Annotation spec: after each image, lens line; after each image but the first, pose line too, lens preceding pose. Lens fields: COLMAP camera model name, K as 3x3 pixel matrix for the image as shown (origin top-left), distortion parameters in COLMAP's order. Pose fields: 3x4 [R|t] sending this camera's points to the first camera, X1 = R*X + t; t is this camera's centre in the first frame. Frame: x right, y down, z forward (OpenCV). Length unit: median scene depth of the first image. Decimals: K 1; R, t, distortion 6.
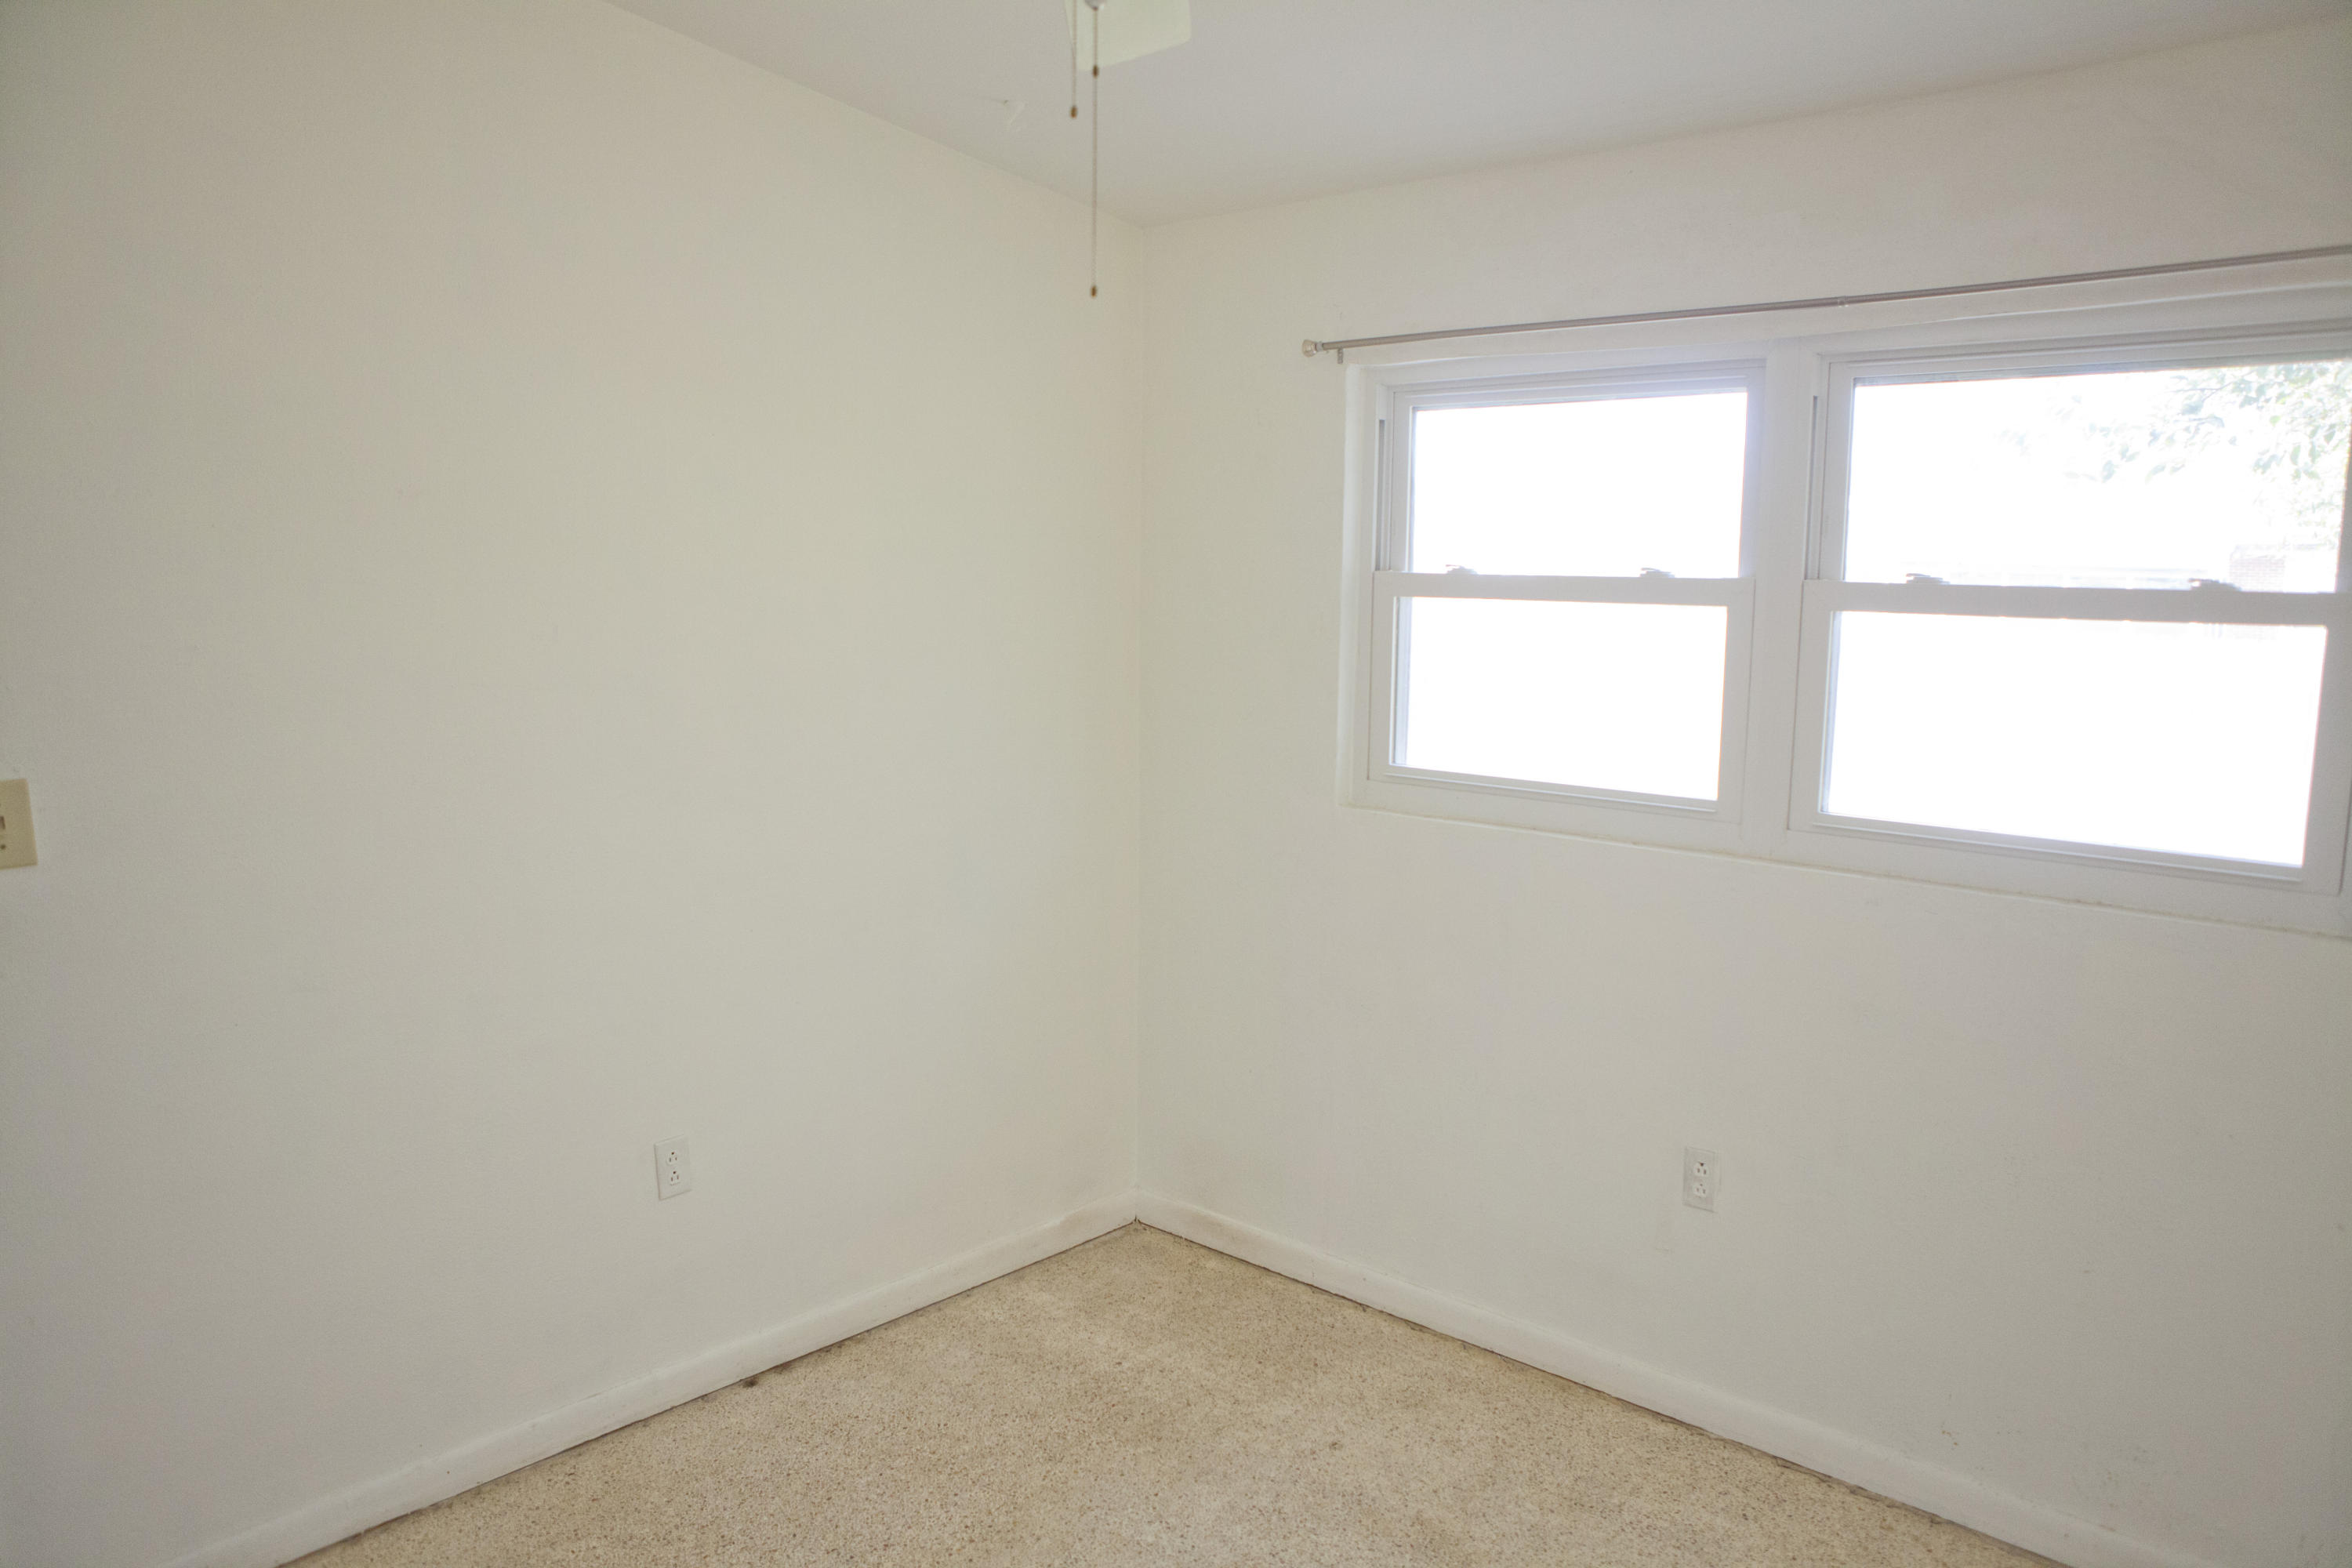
lens RADIAL K [[1543.1, 0, 1178.1], [0, 1543.1, 814.1], [0, 0, 1]] dist [-0.049817, 0.003214]
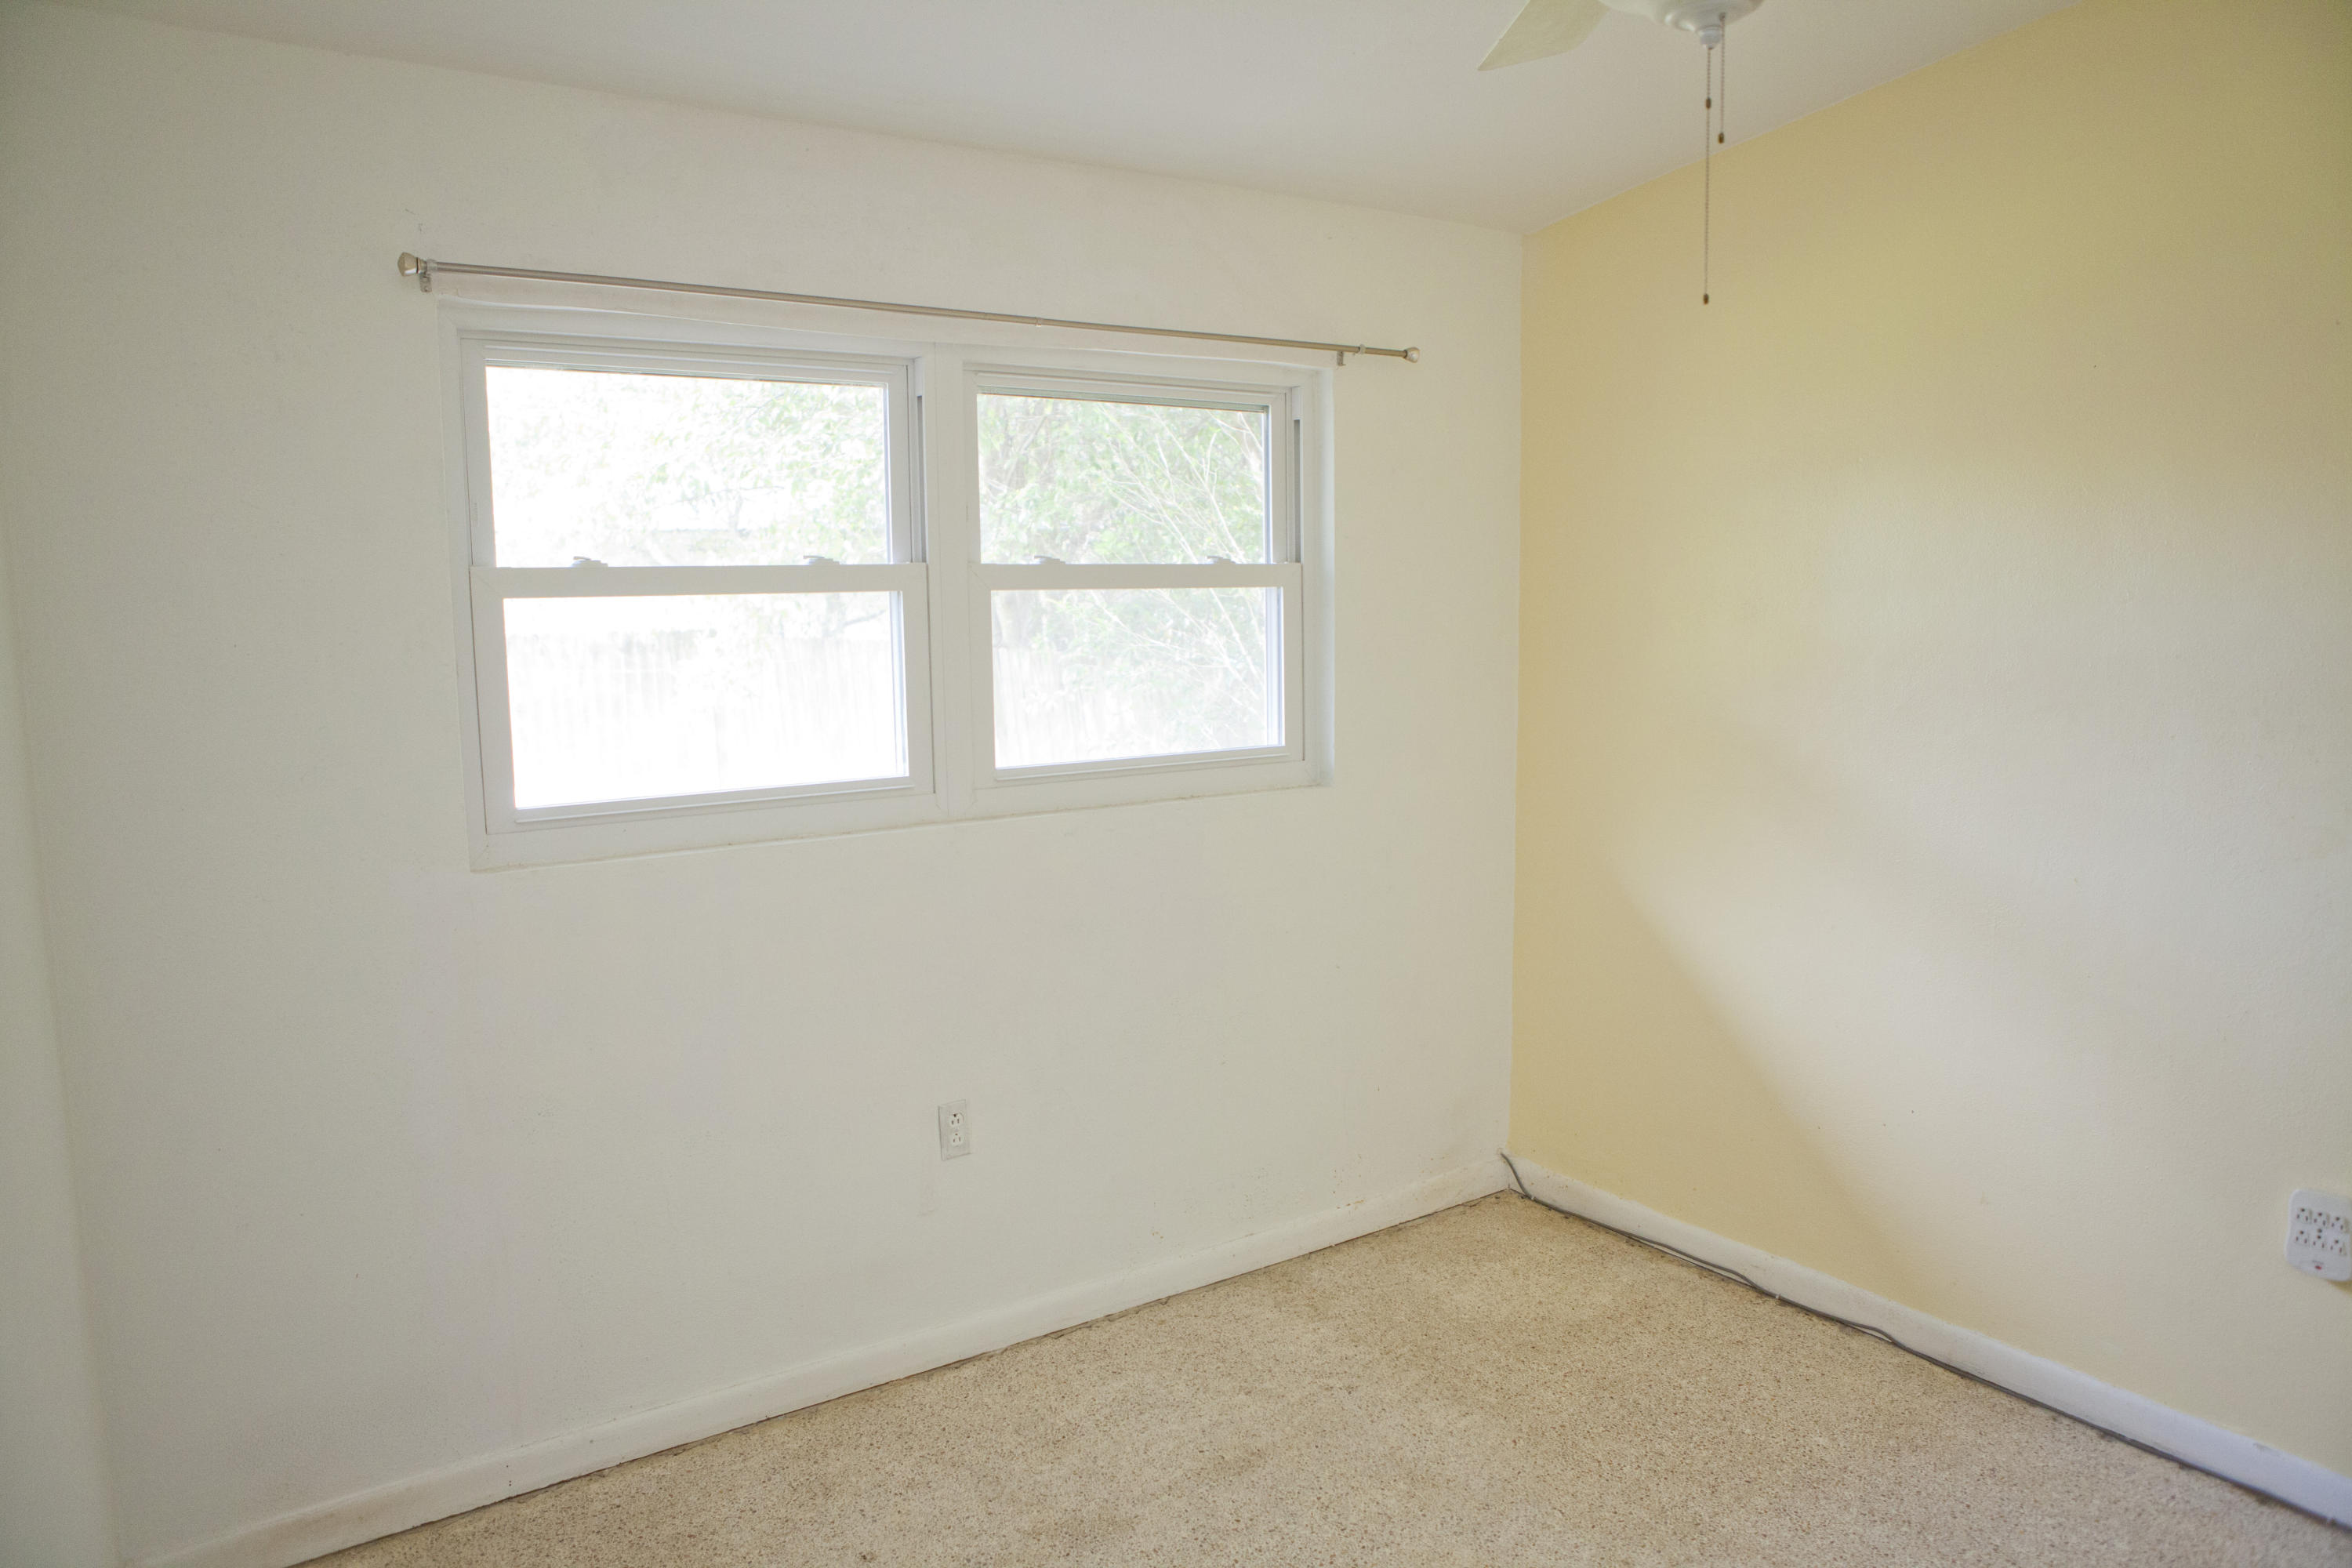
lens RADIAL K [[1605.9, 0, 1182.6], [0, 1605.9, 792.8], [0, 0, 1]] dist [-0.112593, 0.087620]
pose [[0.240243, -0.151332, 0.958844, -0.628530], [0.154941, 0.981087, 0.116021, -0.092147], [-0.958268, 0.120691, 0.259147, 0.520207]]
